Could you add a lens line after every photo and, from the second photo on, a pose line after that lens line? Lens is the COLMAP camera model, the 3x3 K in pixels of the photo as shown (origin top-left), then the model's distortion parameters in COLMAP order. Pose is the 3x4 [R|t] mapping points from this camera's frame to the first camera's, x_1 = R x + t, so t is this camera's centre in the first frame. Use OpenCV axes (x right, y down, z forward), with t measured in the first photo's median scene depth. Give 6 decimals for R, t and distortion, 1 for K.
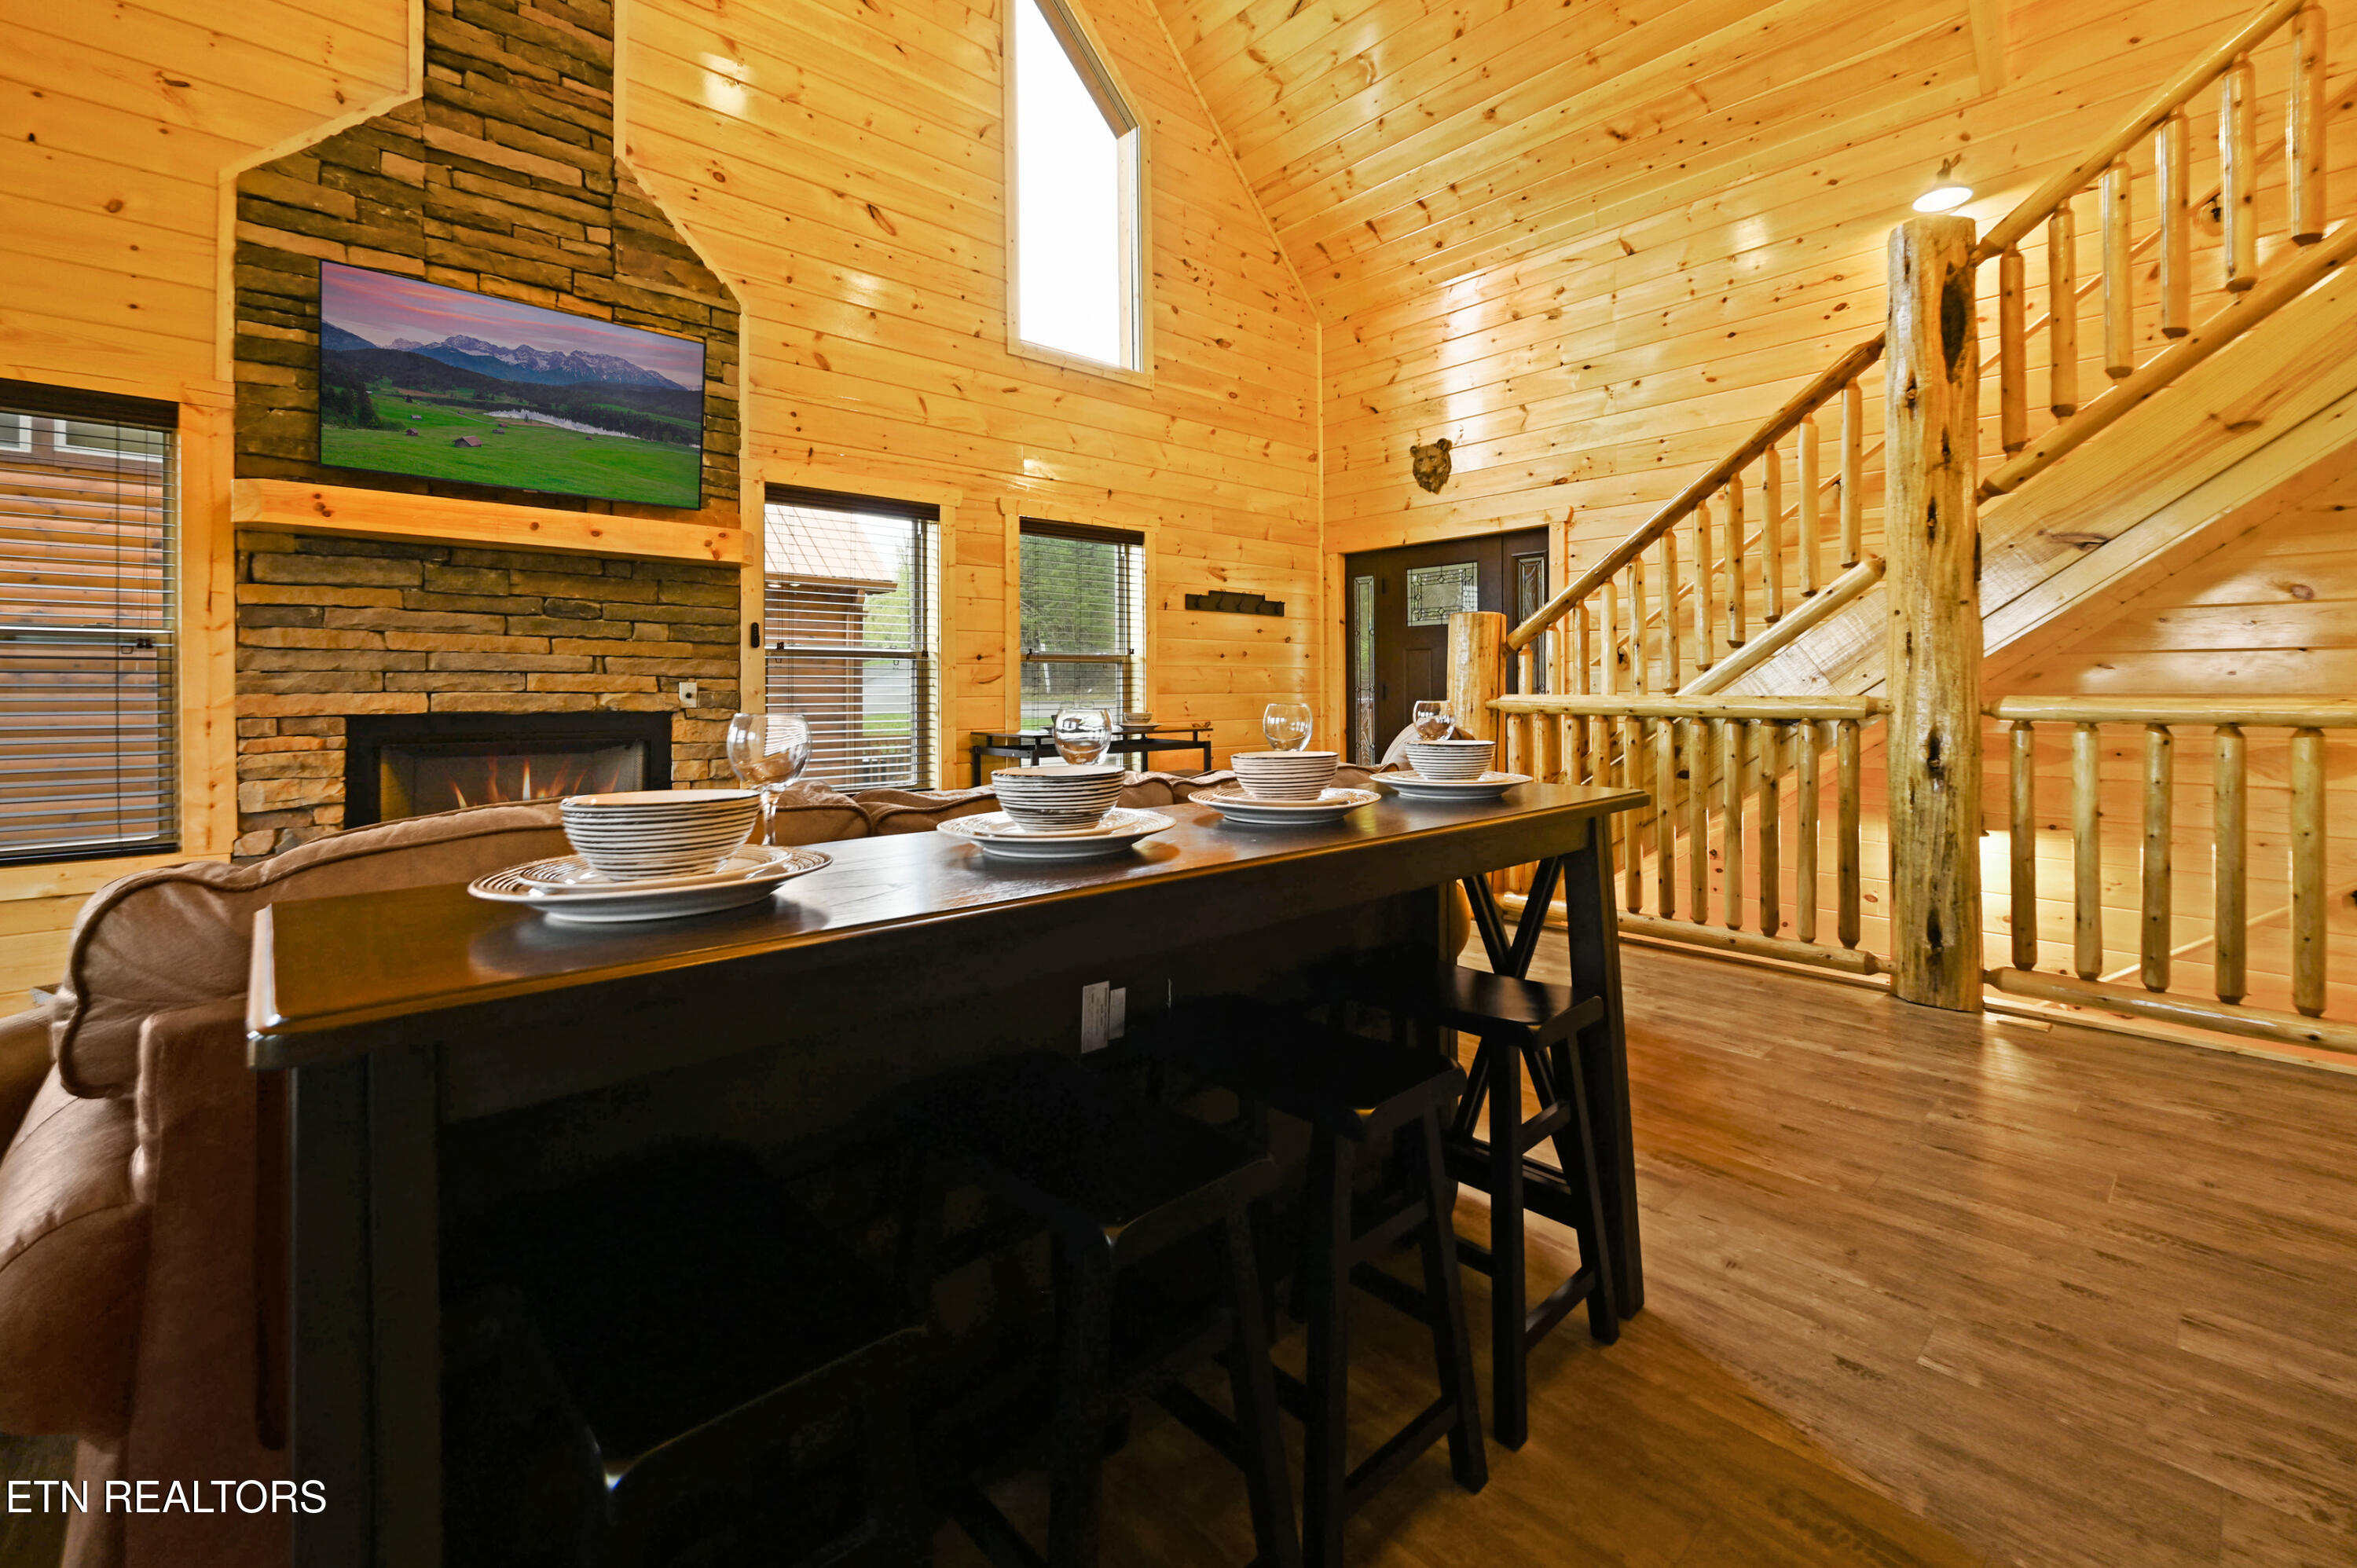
lens RADIAL K [[987.8, 0, 1180.7], [0, 987.8, 688.1], [0, 0, 1]] dist [-0.001013, -0.000158]
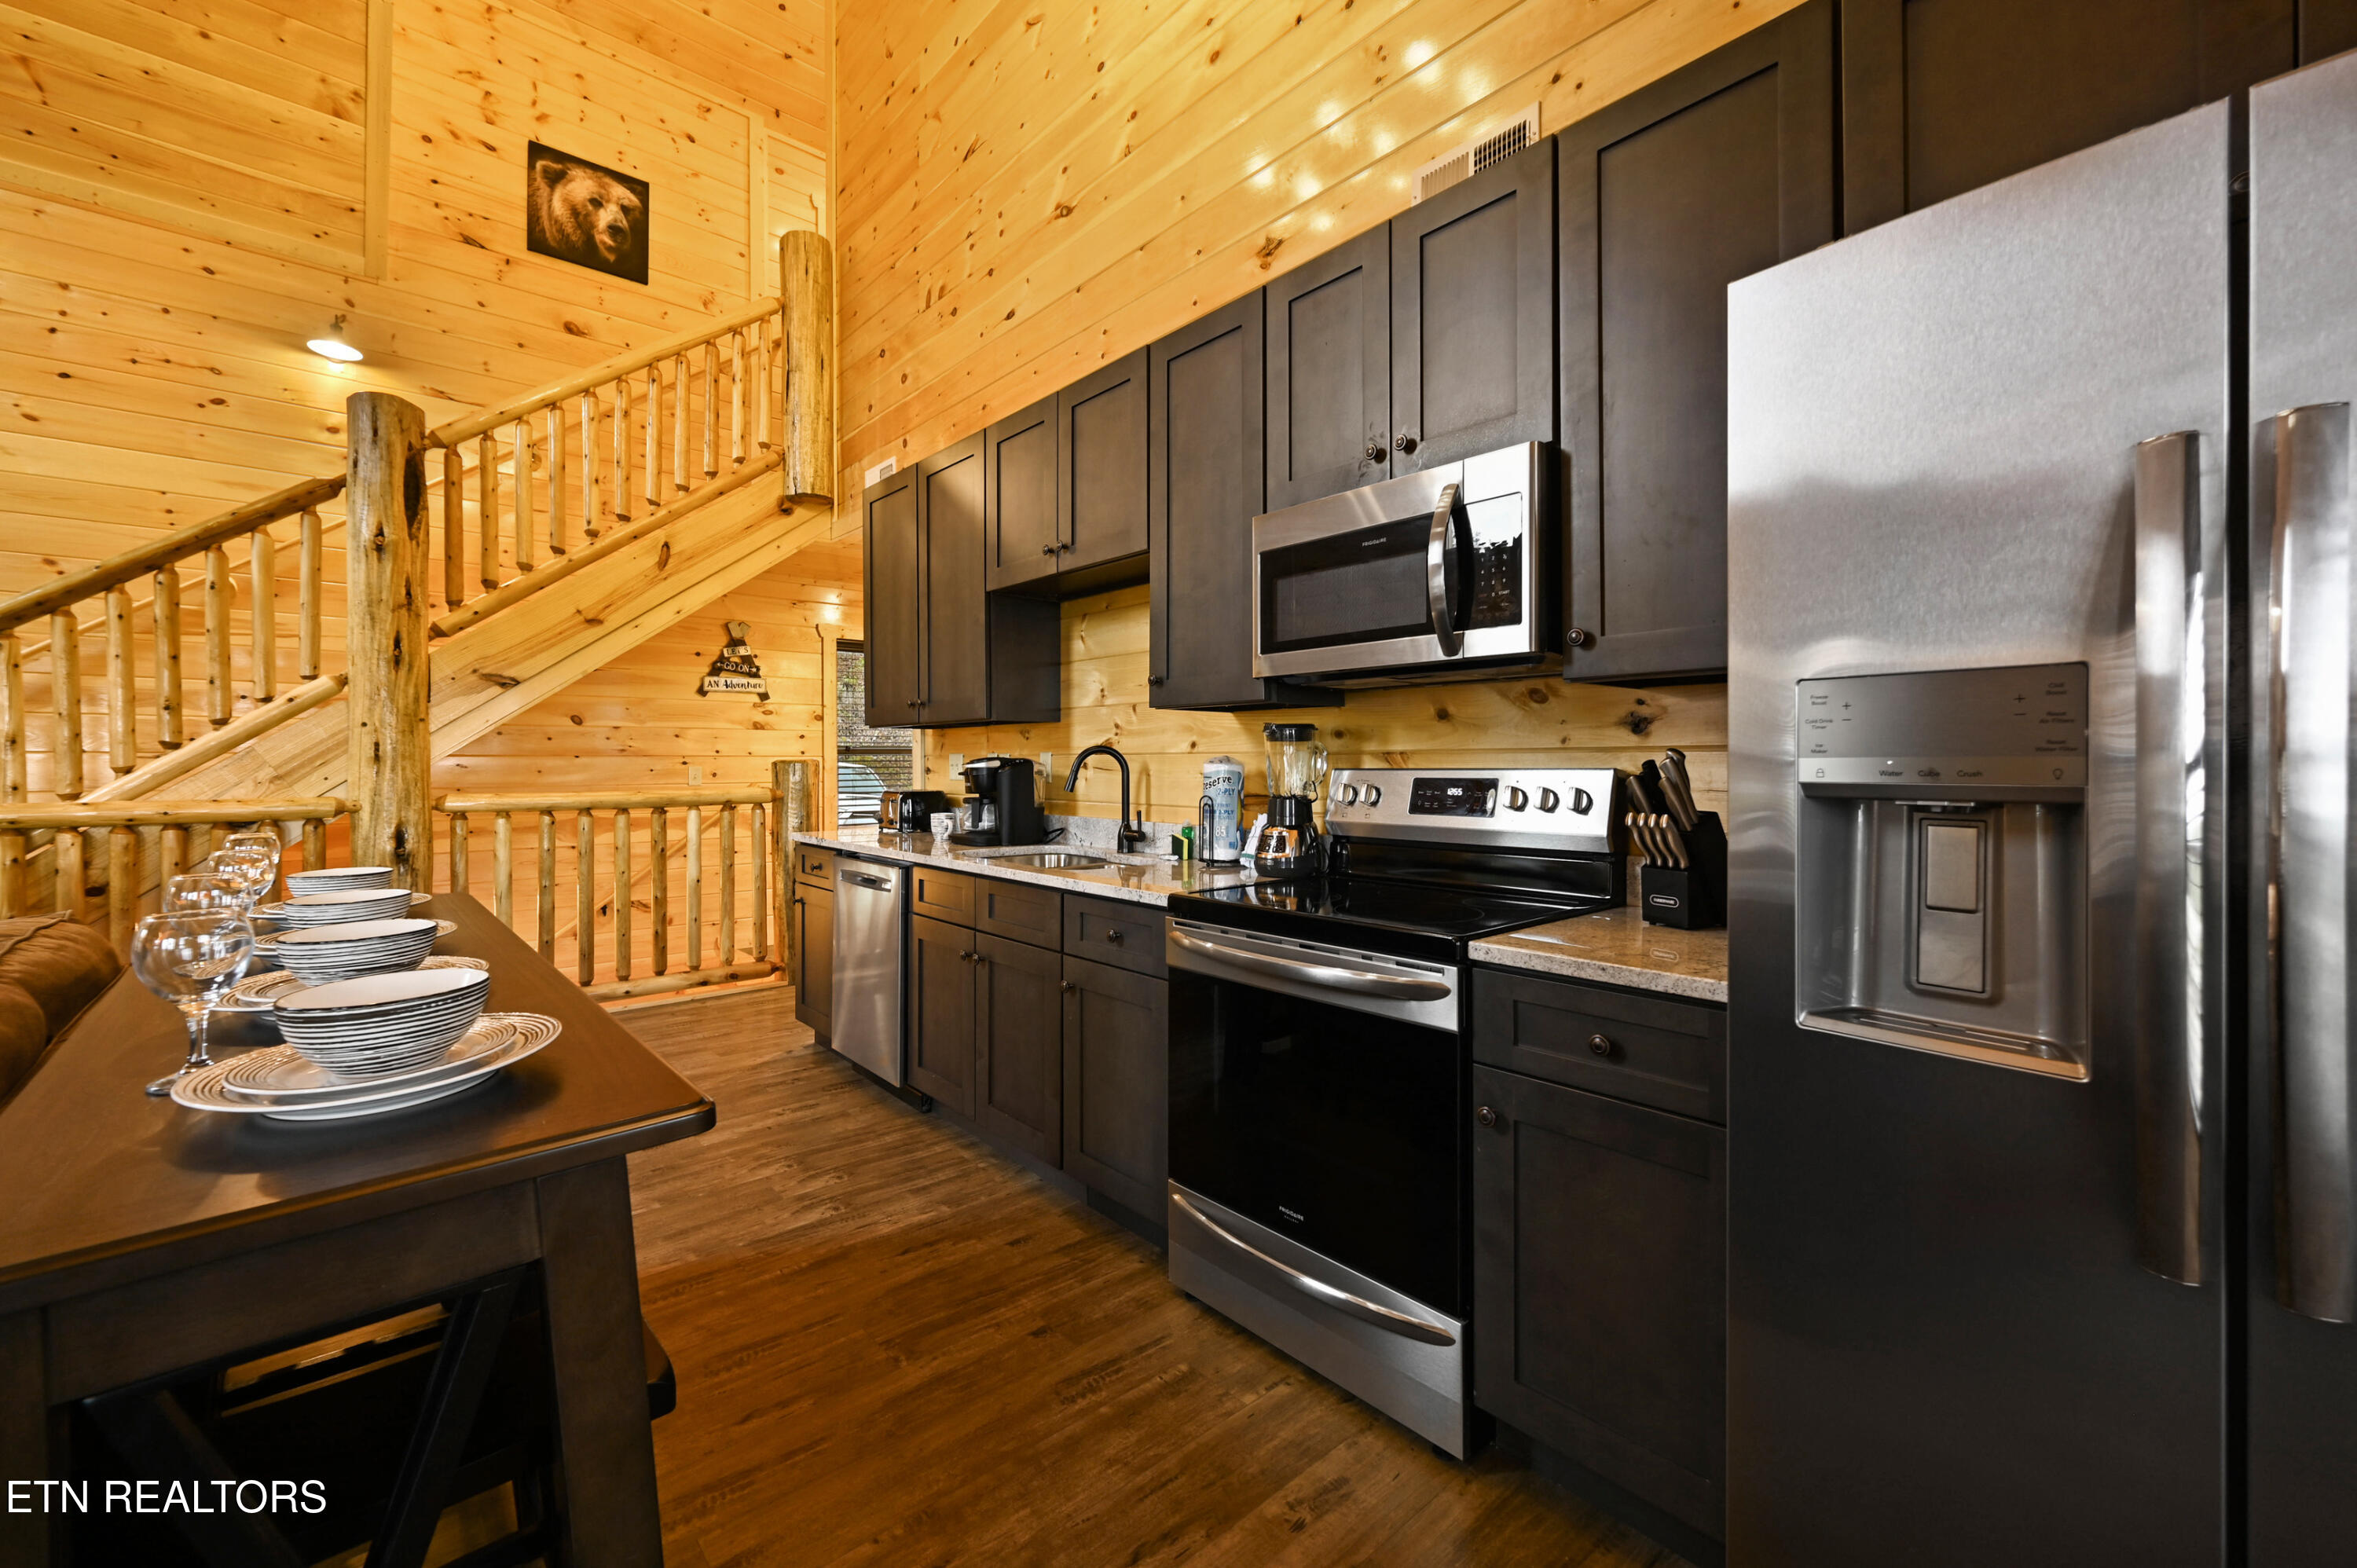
lens RADIAL K [[962.0, 0, 1170.0], [0, 962.0, 763.8], [0, 0, 1]] dist [0.000174, -0.000092]
pose [[0.015242, -0.002411, 0.999881, -0.350632], [-0.000939, 0.999997, 0.002425, -0.030412], [-0.999883, -0.000976, 0.015240, 0.033067]]
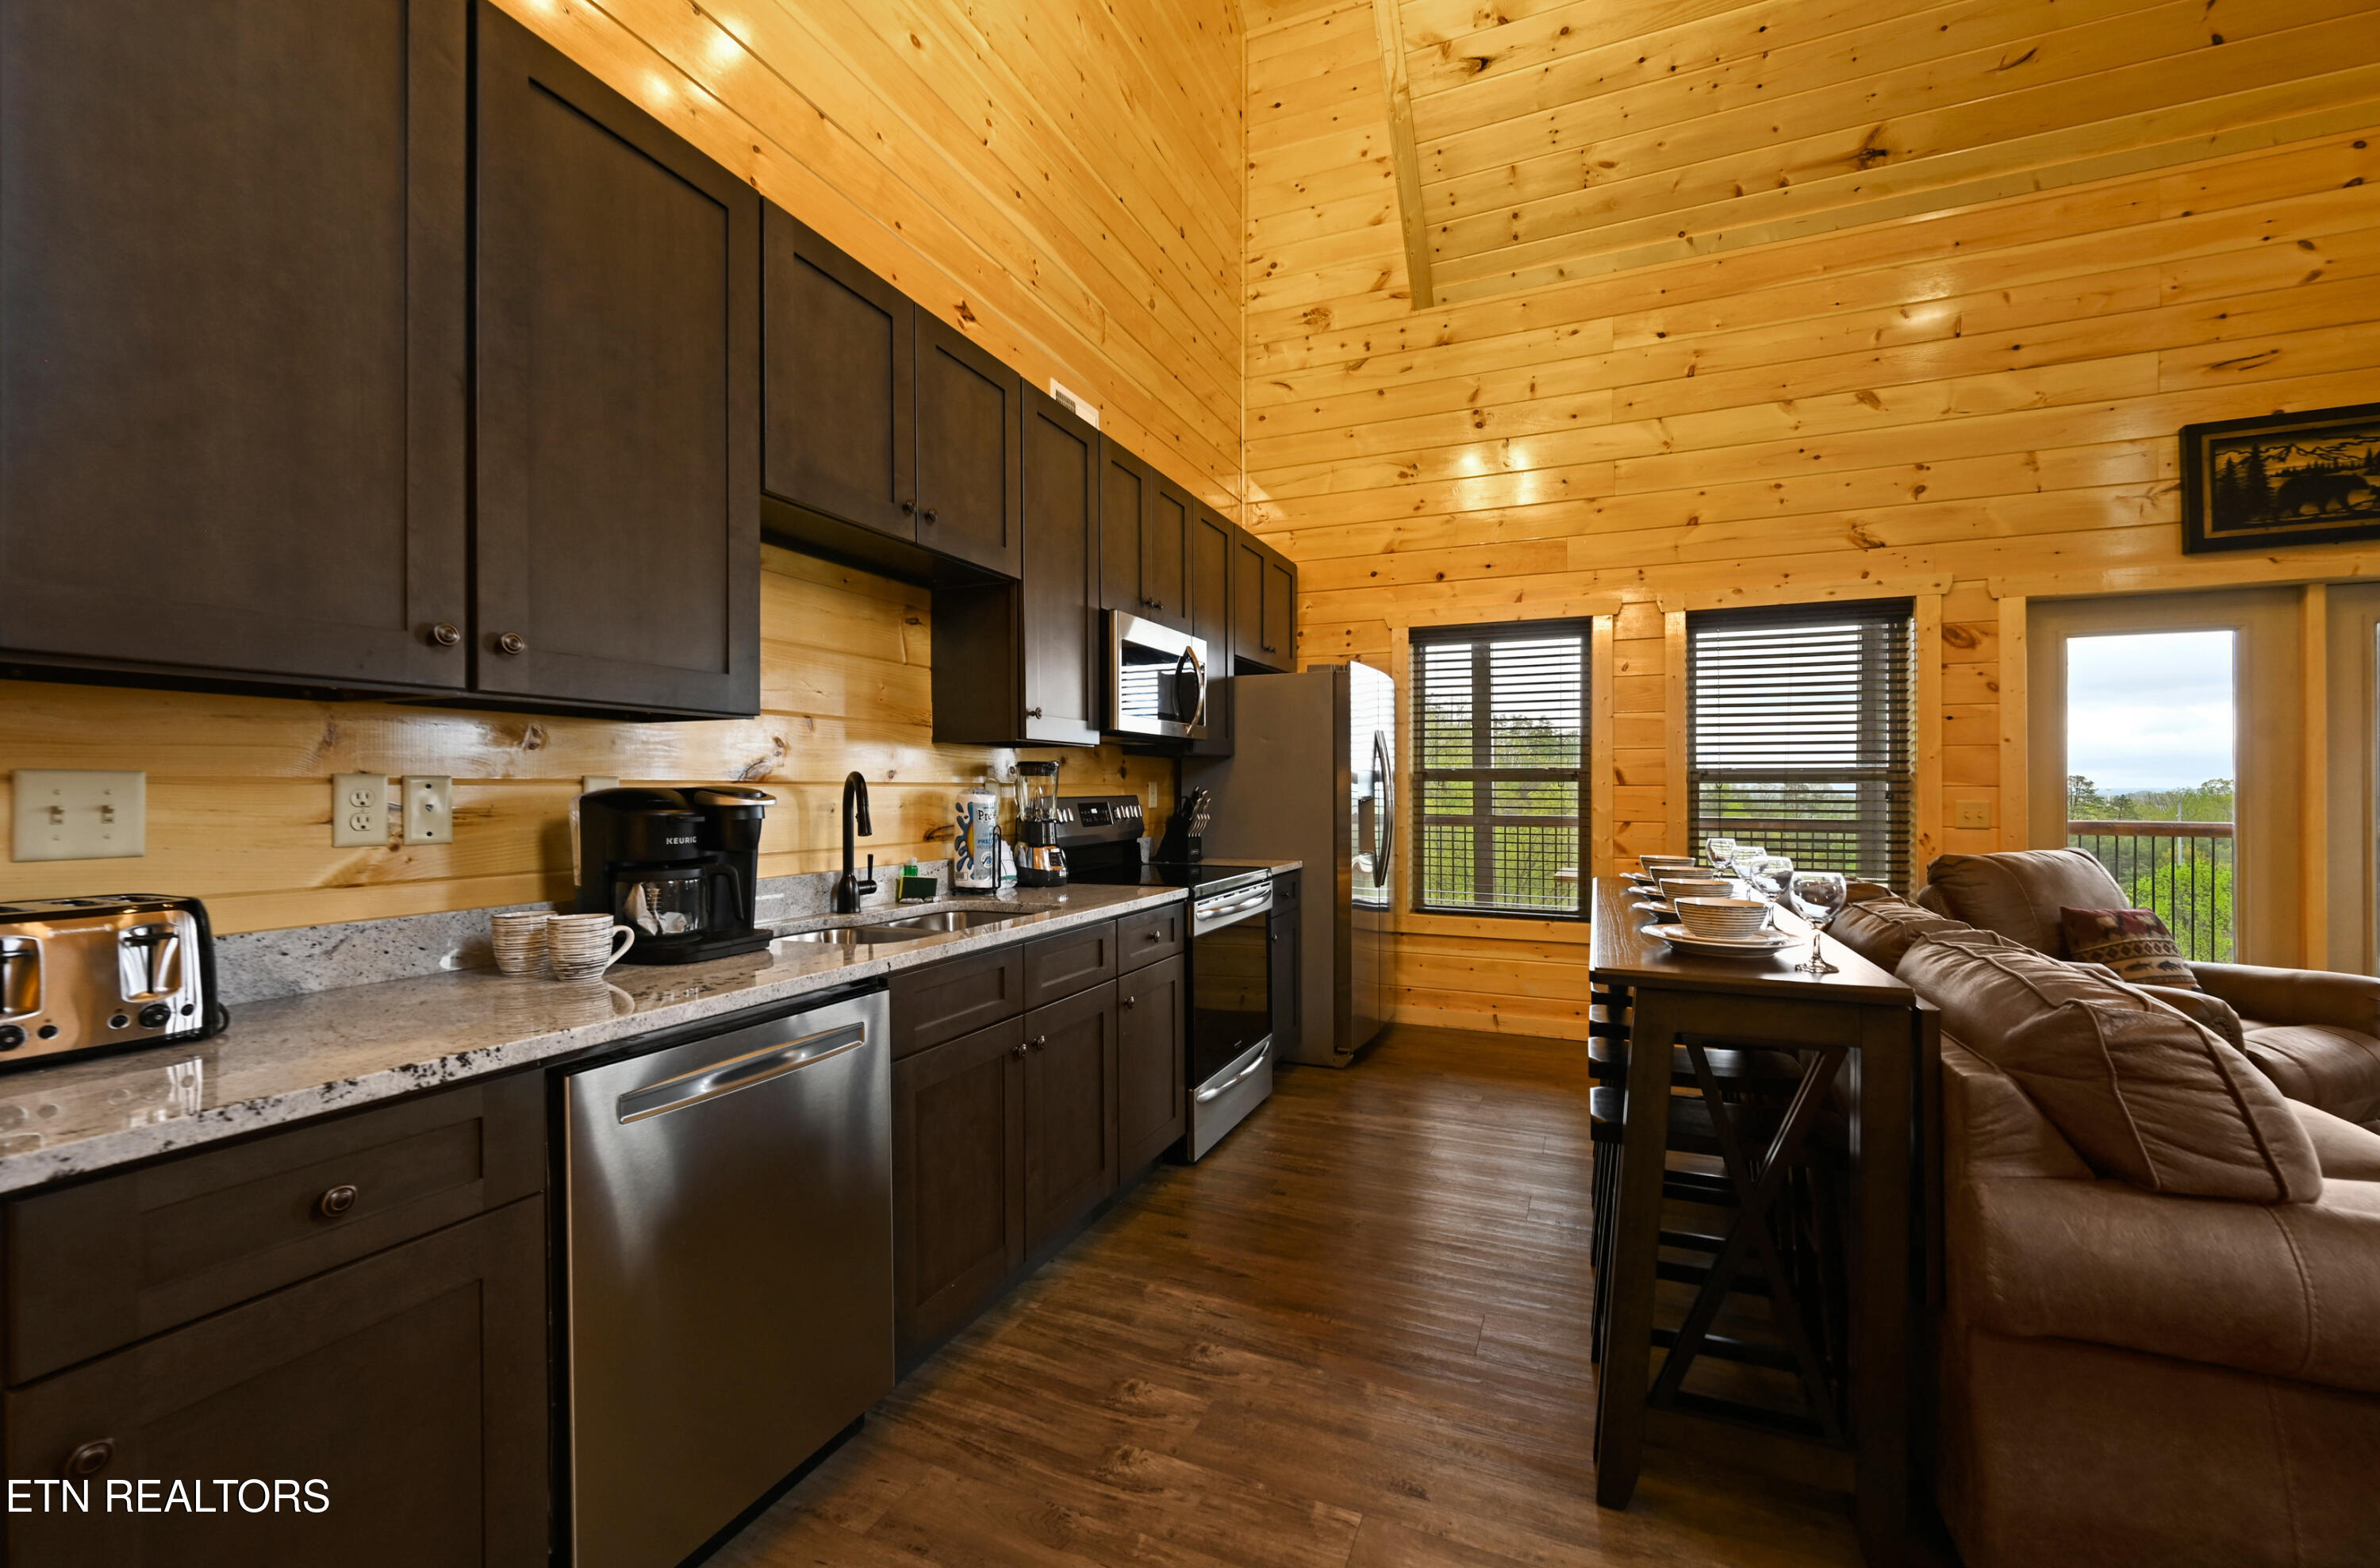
lens RADIAL K [[961.6, 0, 1209.1], [0, 961.6, 790.9], [0, 0, 1]] dist [-0.000251, 0.000427]
pose [[-0.903427, 0.003842, -0.428725, 0.553841], [0.004354, 0.999990, -0.000213, -0.030952], [0.428720, -0.002059, -0.903435, 0.773187]]
